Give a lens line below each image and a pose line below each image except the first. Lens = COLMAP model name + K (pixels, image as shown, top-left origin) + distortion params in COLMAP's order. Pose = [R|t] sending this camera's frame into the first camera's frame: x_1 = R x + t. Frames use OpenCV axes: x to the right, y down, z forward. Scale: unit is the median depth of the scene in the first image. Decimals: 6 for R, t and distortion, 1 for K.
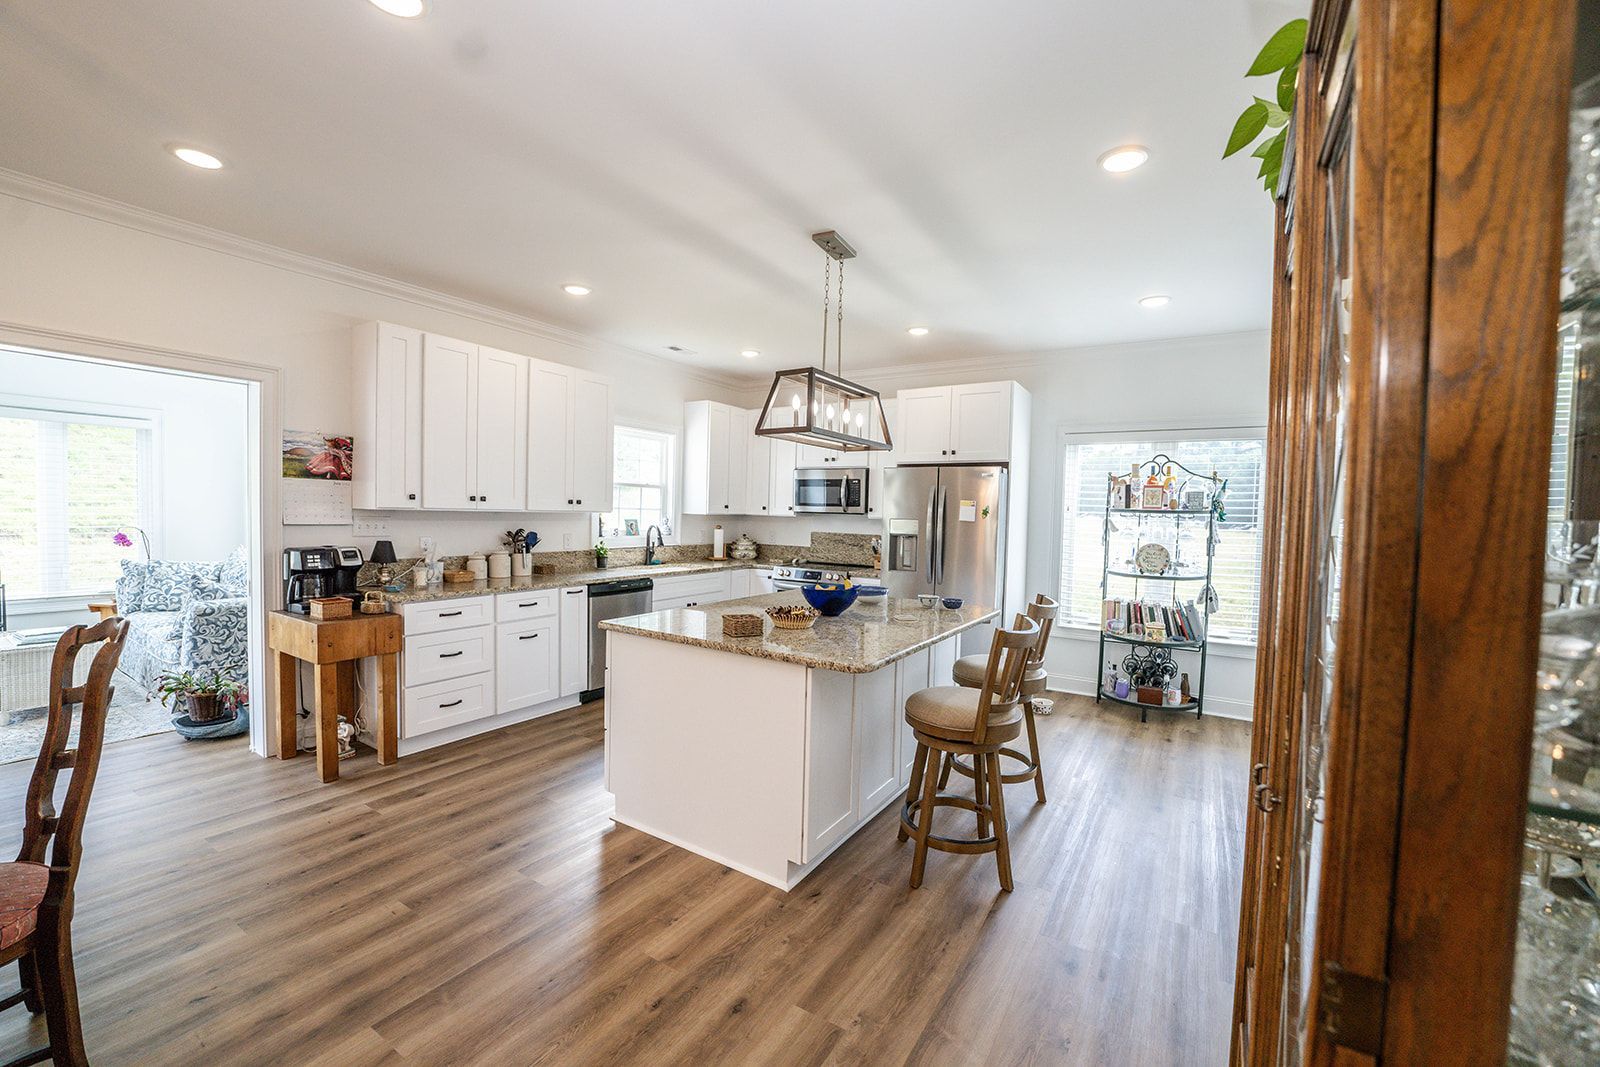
lens RADIAL K [[653.2, 0, 788.5], [0, 653.2, 537.1], [0, 0, 1]] dist [-0.004779, -0.000199]
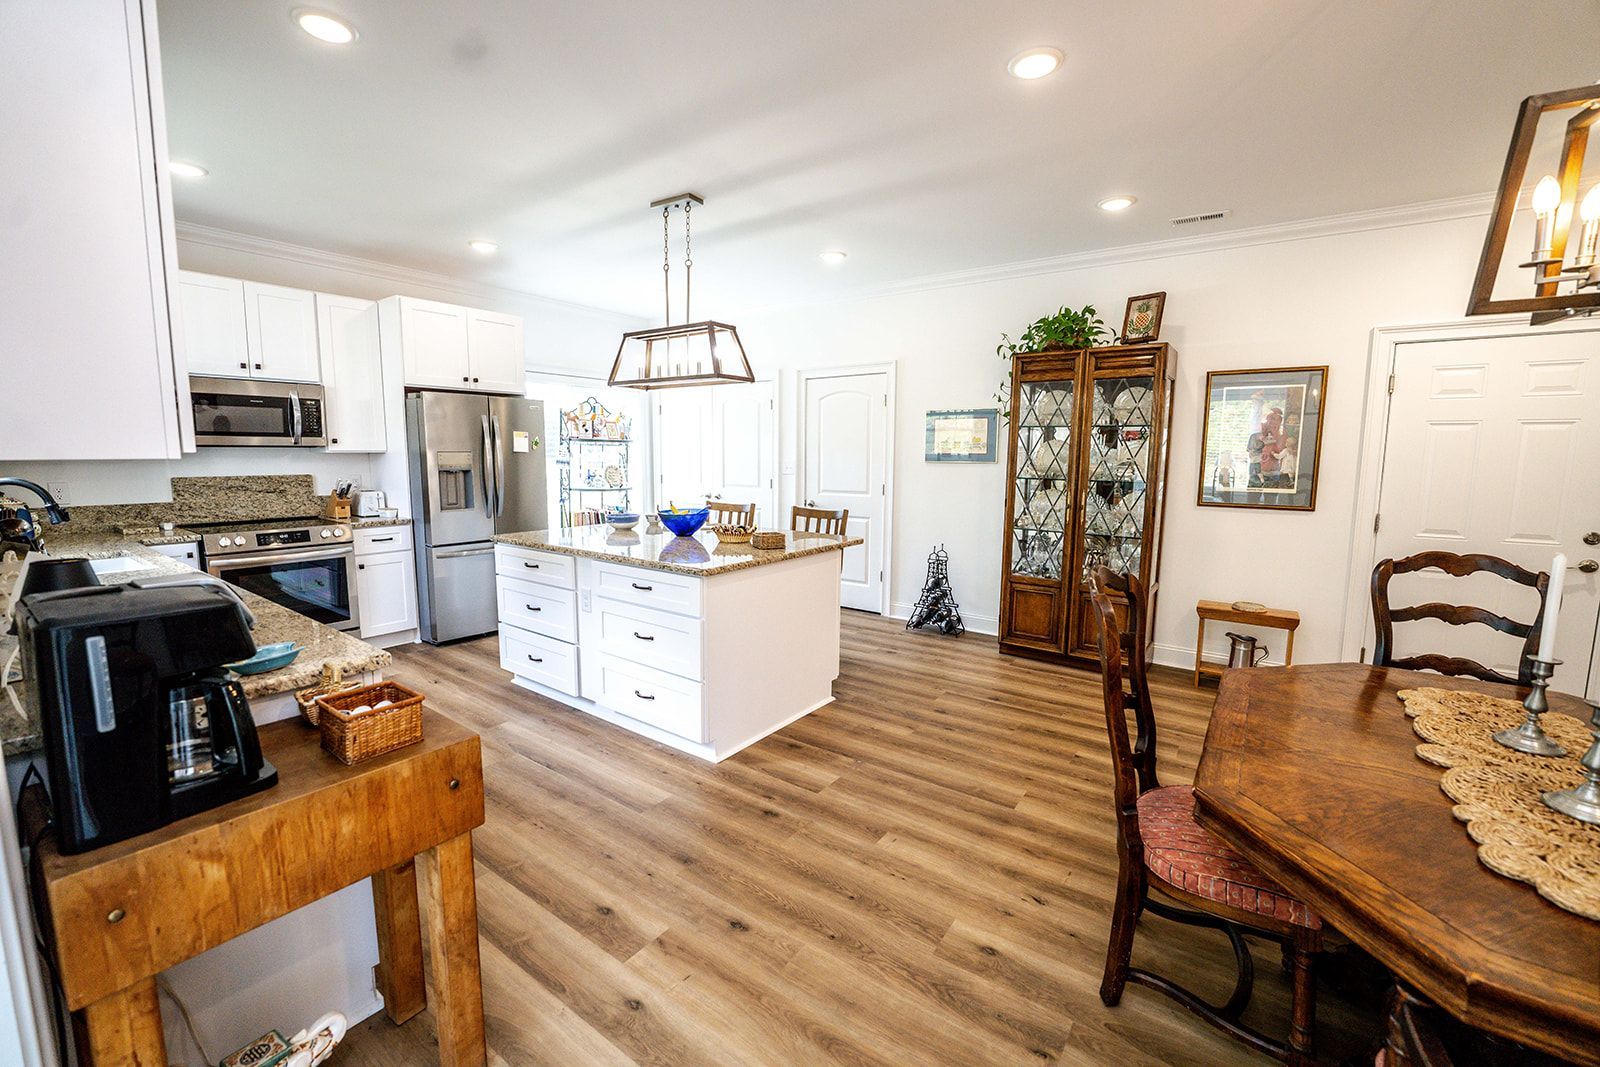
lens RADIAL K [[653.2, 0, 790.3], [0, 653.2, 526.4], [0, 0, 1]] dist [-0.004779, -0.000199]
pose [[0.055310, -0.140657, 0.988512, -1.137515], [0.036040, 0.989664, 0.138805, -0.055033], [-0.997819, 0.027949, 0.059808, 0.781940]]
